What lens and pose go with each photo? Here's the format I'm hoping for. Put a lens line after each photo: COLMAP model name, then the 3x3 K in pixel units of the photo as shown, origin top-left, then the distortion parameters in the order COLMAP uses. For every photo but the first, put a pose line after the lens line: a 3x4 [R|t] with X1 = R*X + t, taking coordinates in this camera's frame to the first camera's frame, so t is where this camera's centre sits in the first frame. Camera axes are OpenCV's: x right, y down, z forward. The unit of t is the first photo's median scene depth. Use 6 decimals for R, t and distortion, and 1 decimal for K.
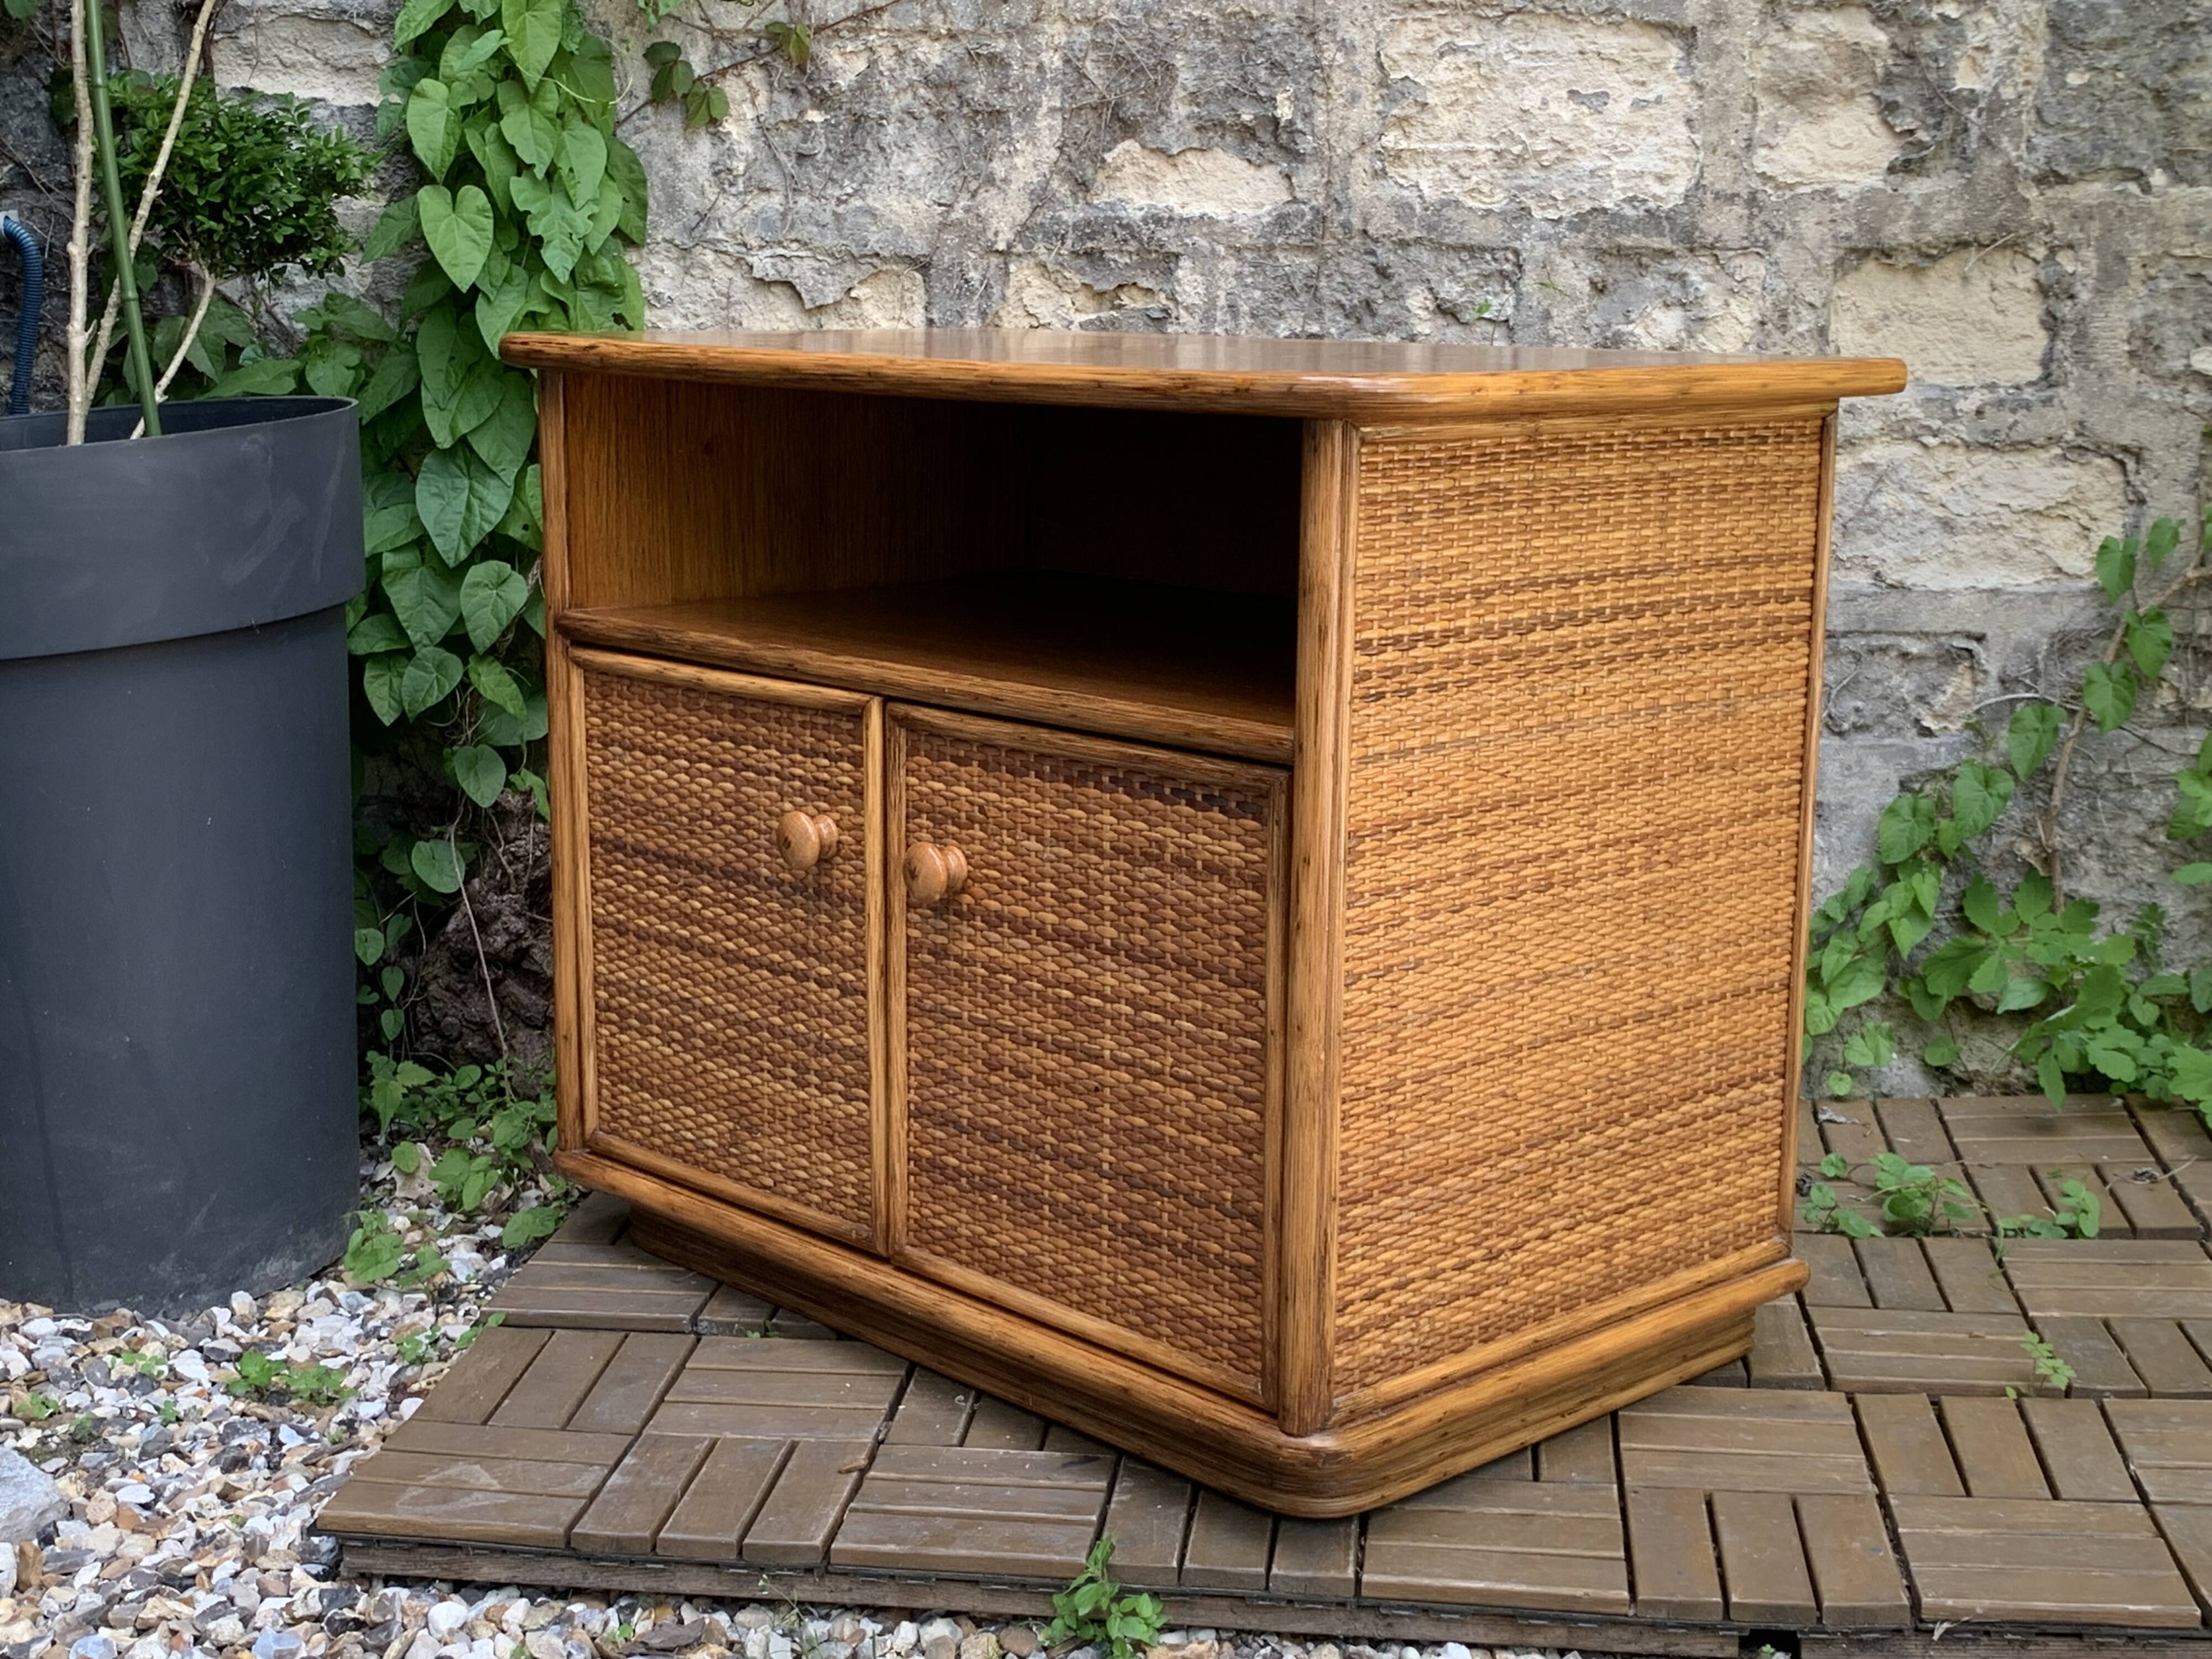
lens RADIAL K [[3000.6, 0, 1096.3], [0, 3000.6, 819.3], [0, 0, 1]] dist [0.051726, 0.000000]
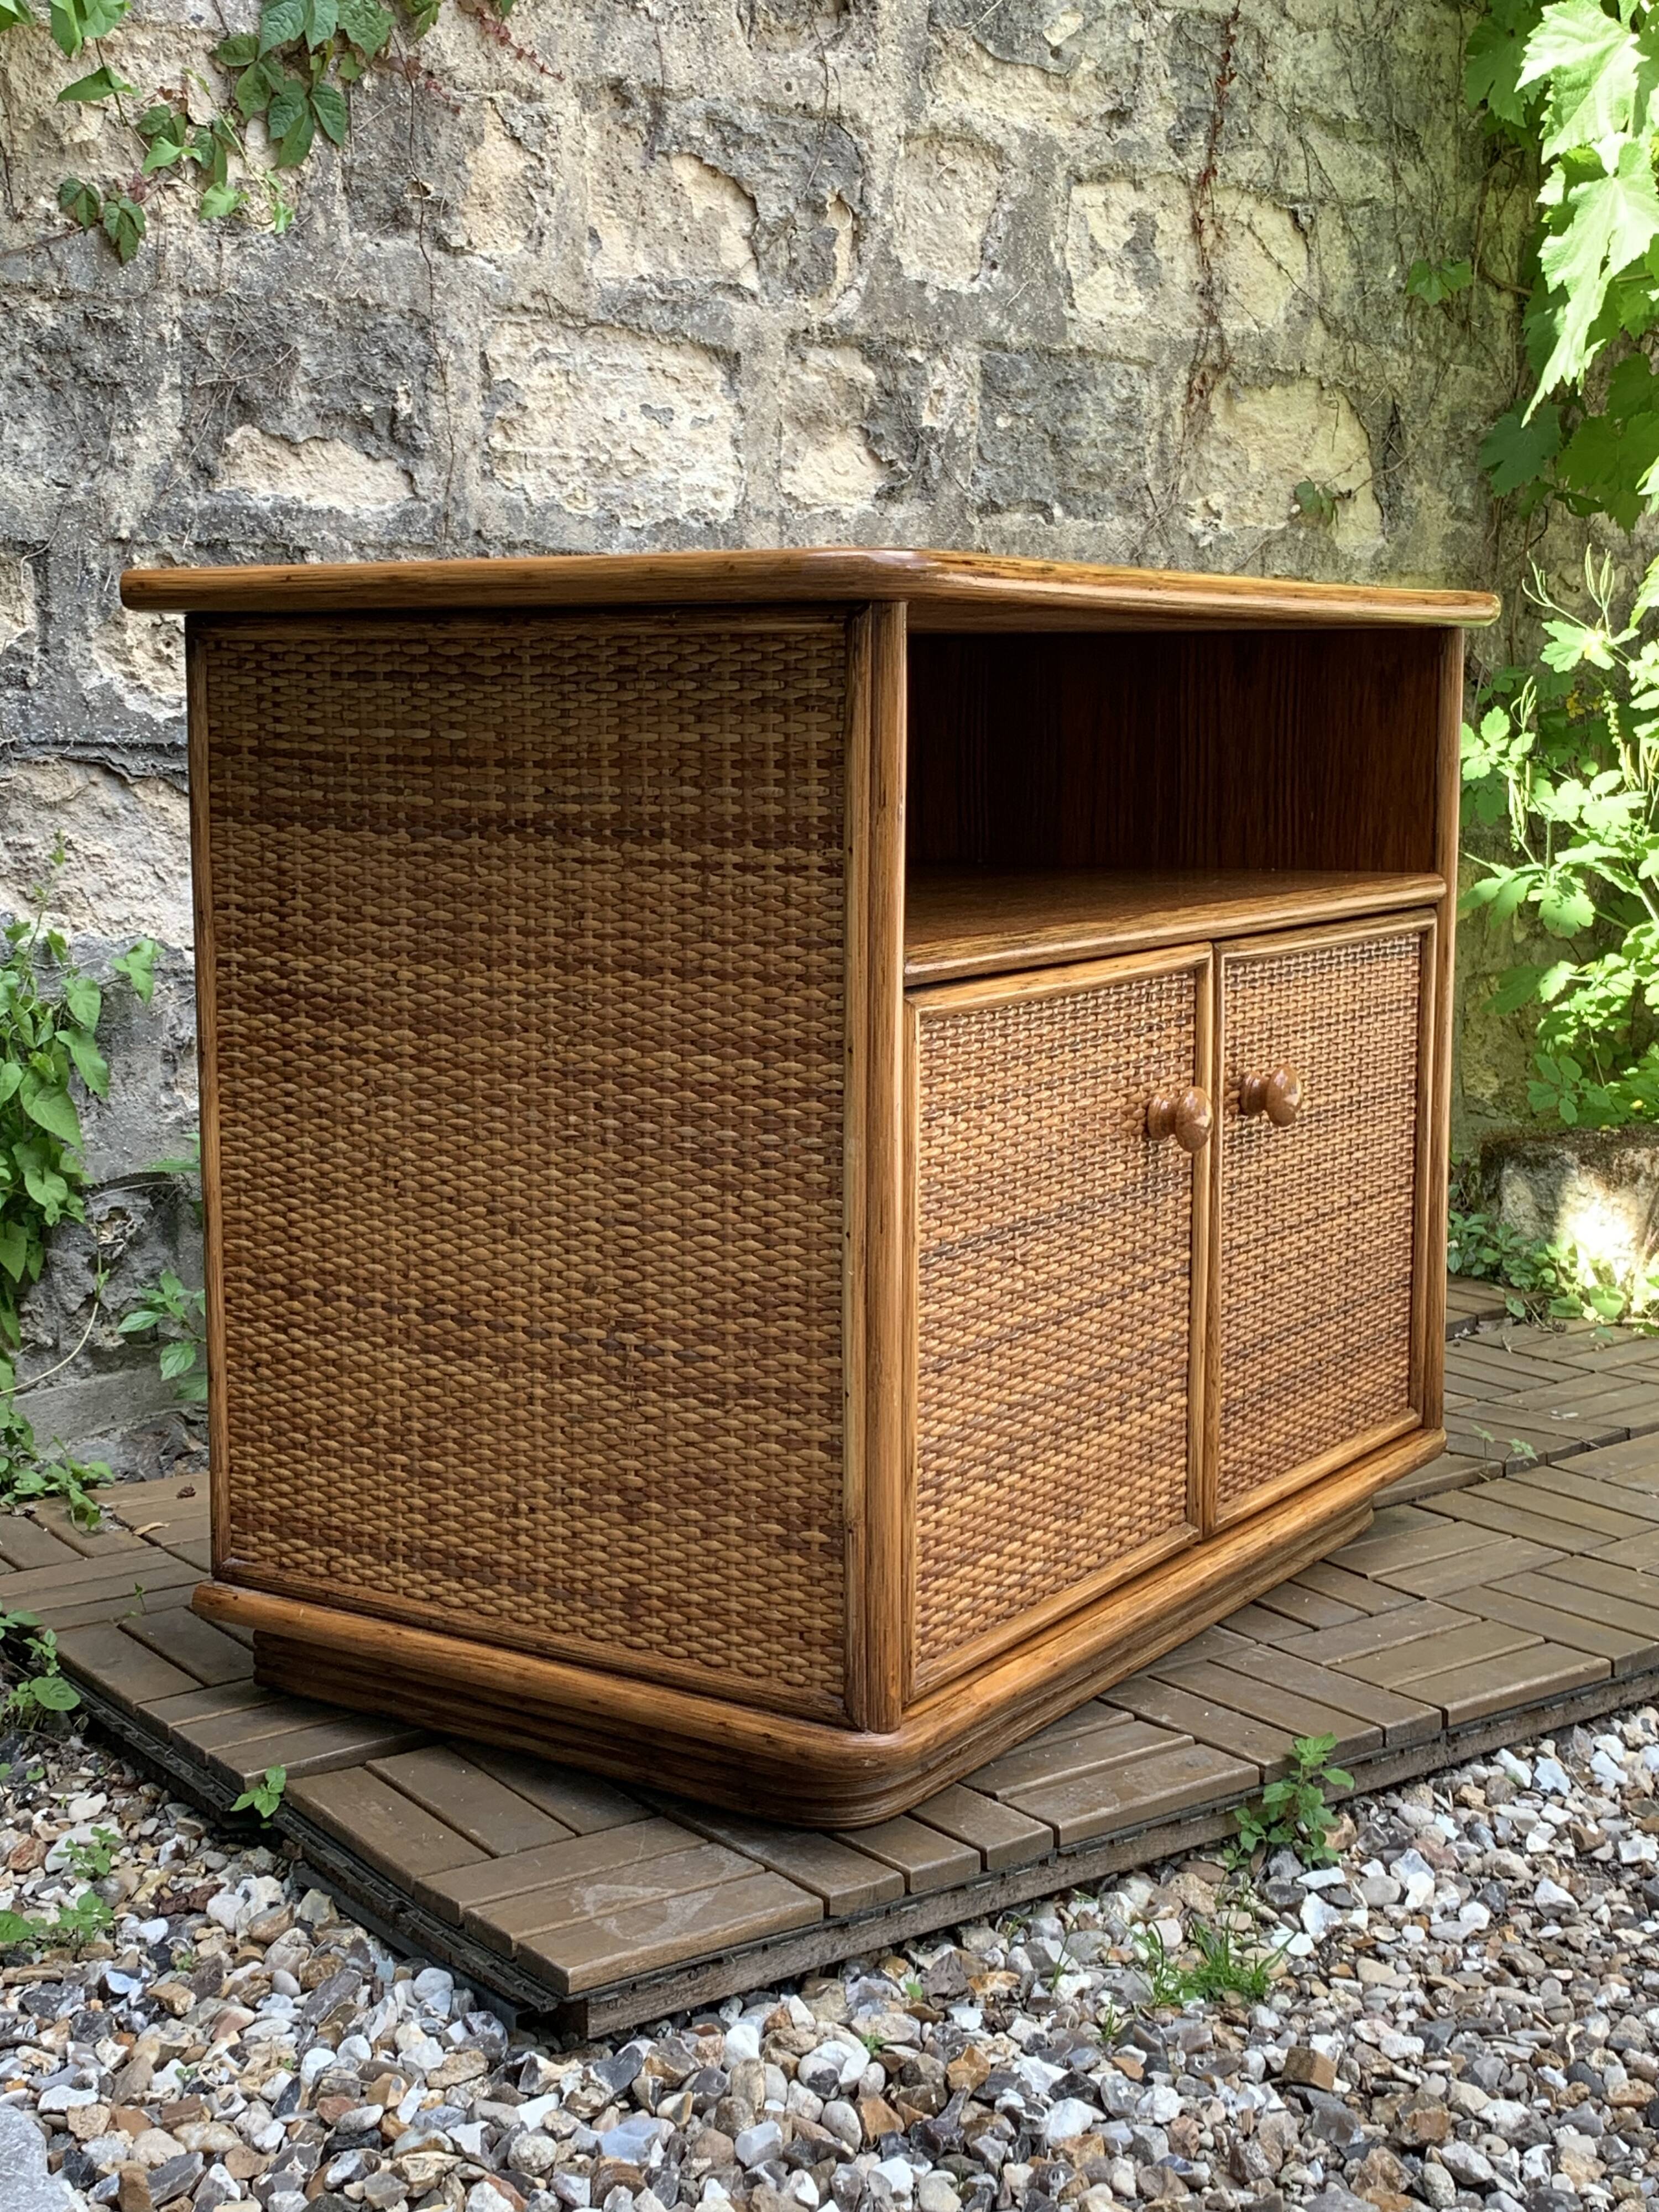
lens RADIAL K [[2847.0, 0, 813.8], [0, 2847.0, 1091.7], [0, 0, 1]] dist [0.053103, 0.000000]
pose [[0.723790, -0.094861, 0.683469, -0.493674], [0.141553, 0.989852, -0.012519, 0.013018], [-0.675345, 0.105808, 0.729872, 0.267423]]
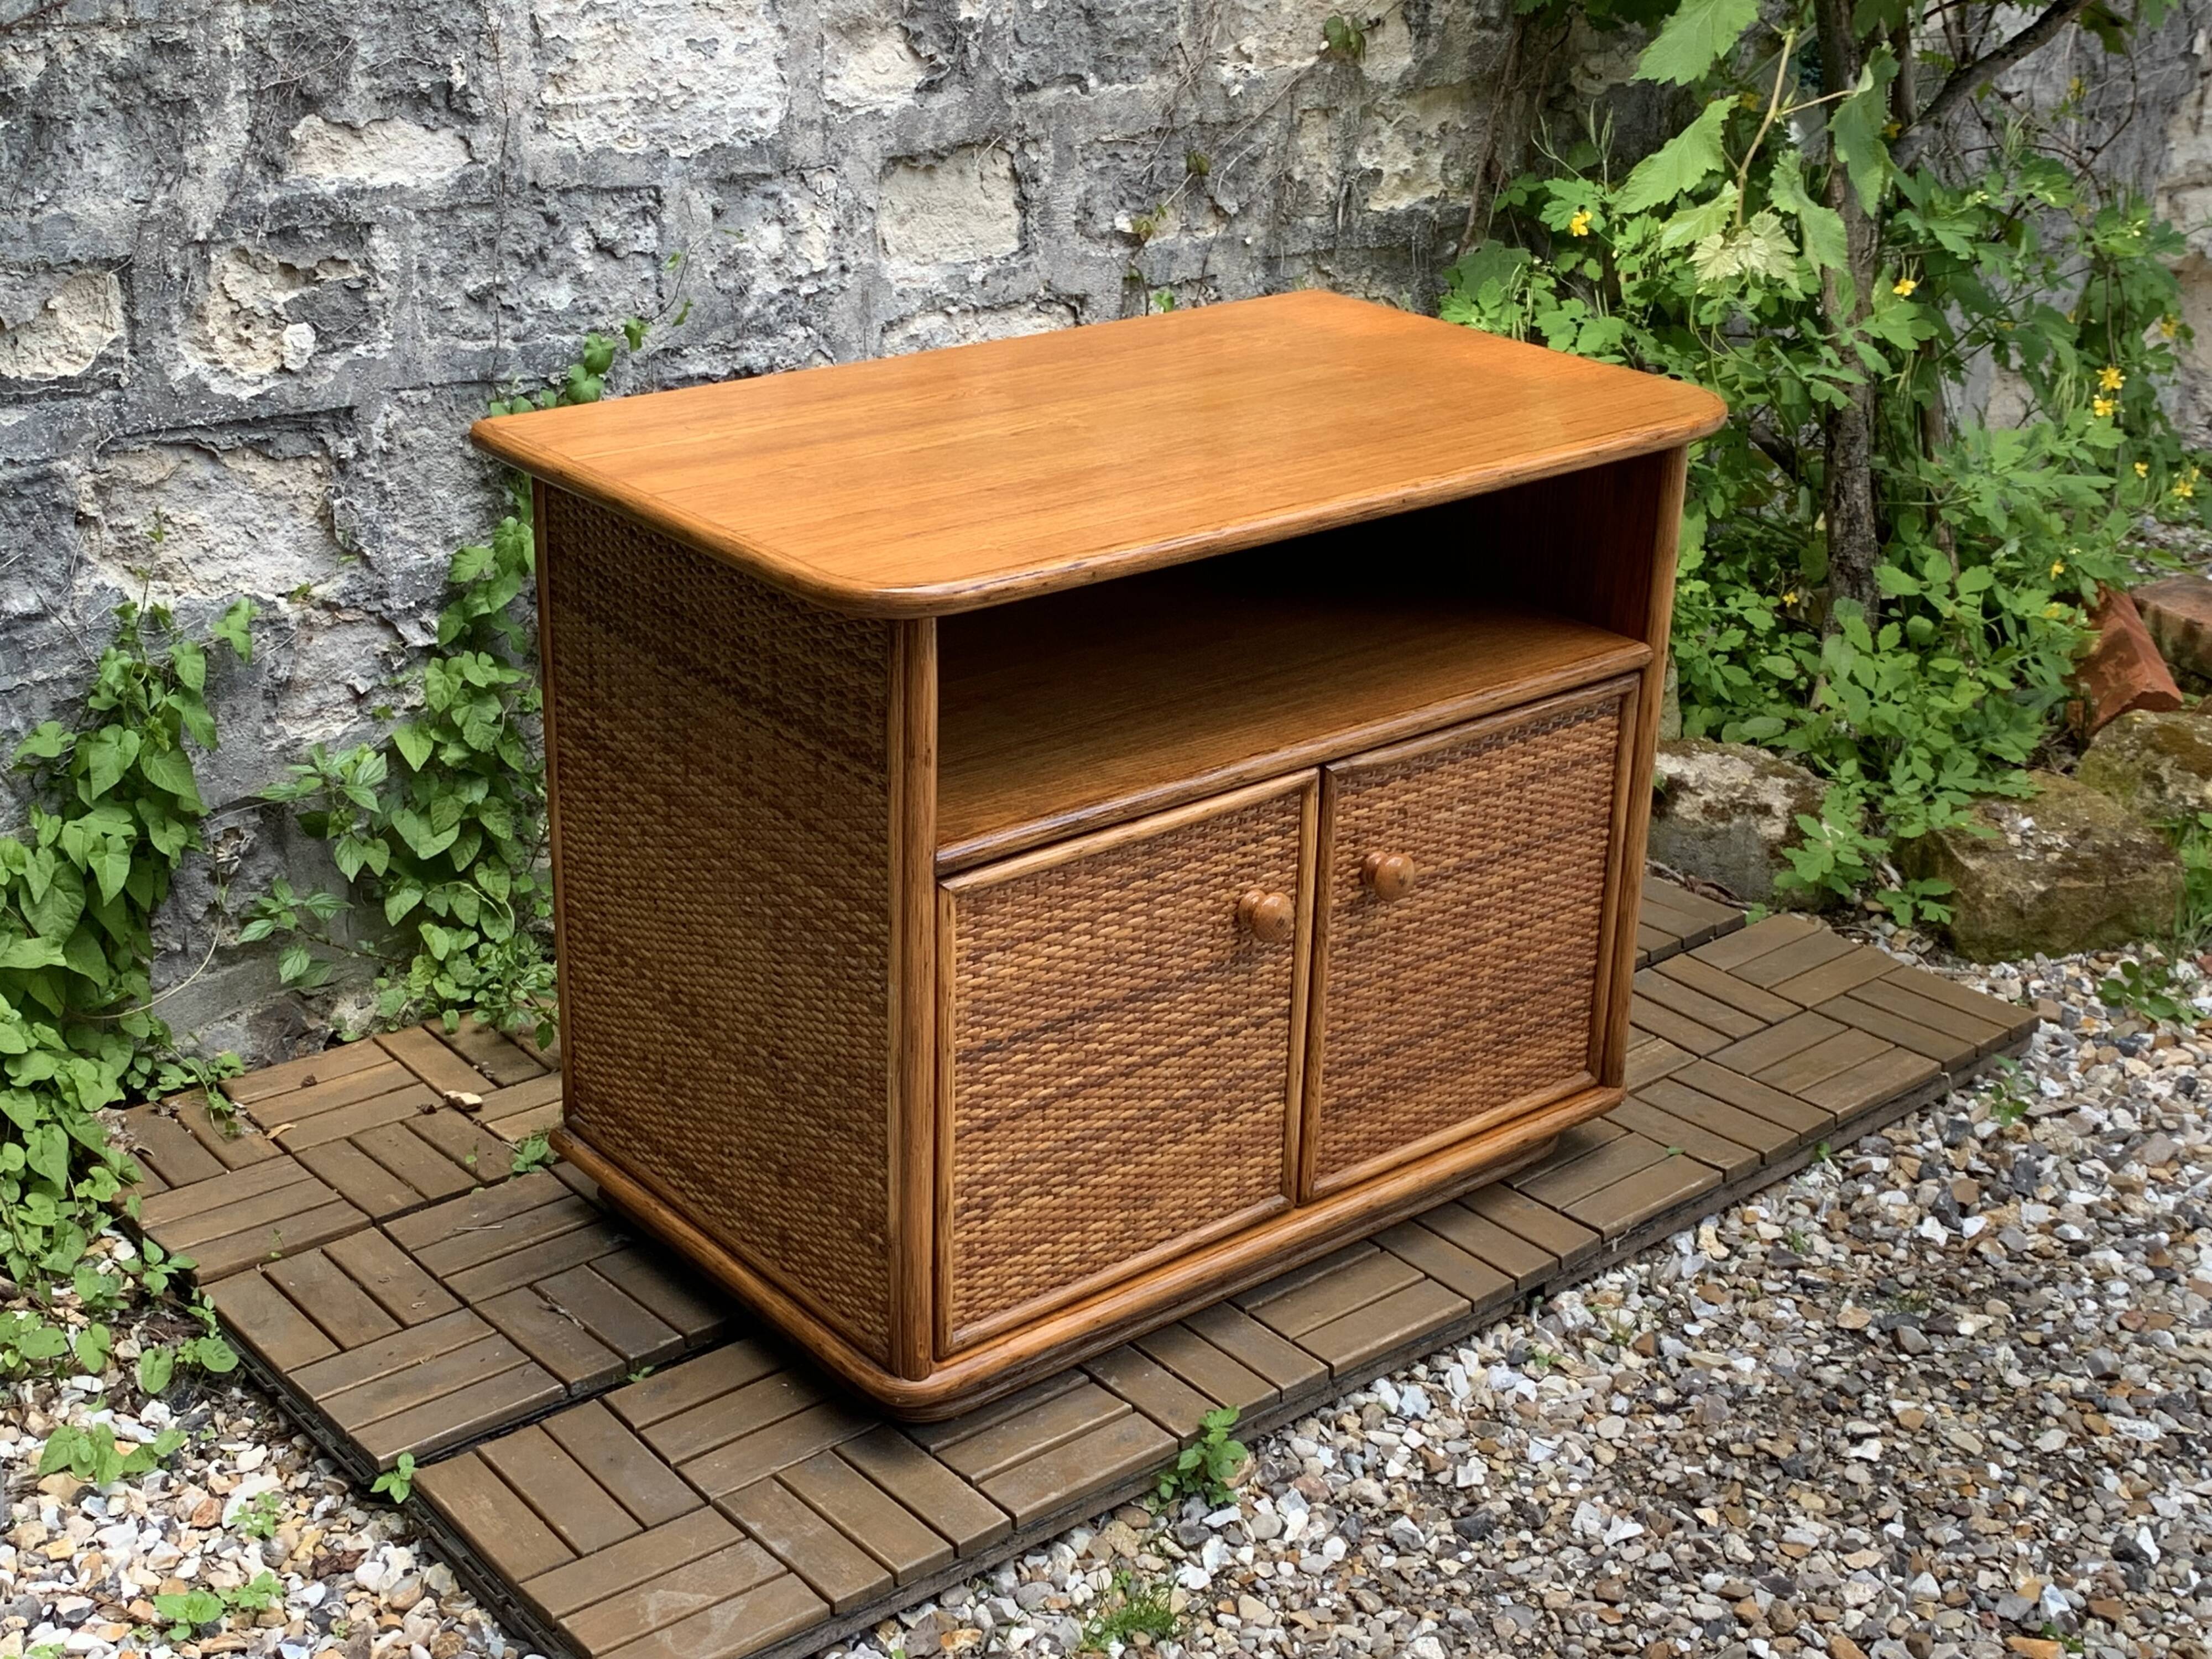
lens RADIAL K [[2950.9, 0, 1165.4], [0, 2950.9, 830.7], [0, 0, 1]] dist [0.007712, 0.000000]
pose [[0.671782, -0.266437, 0.691173, -0.543200], [0.124601, 0.960423, 0.249123, -0.211082], [-0.730194, -0.081235, 0.678393, 0.122743]]
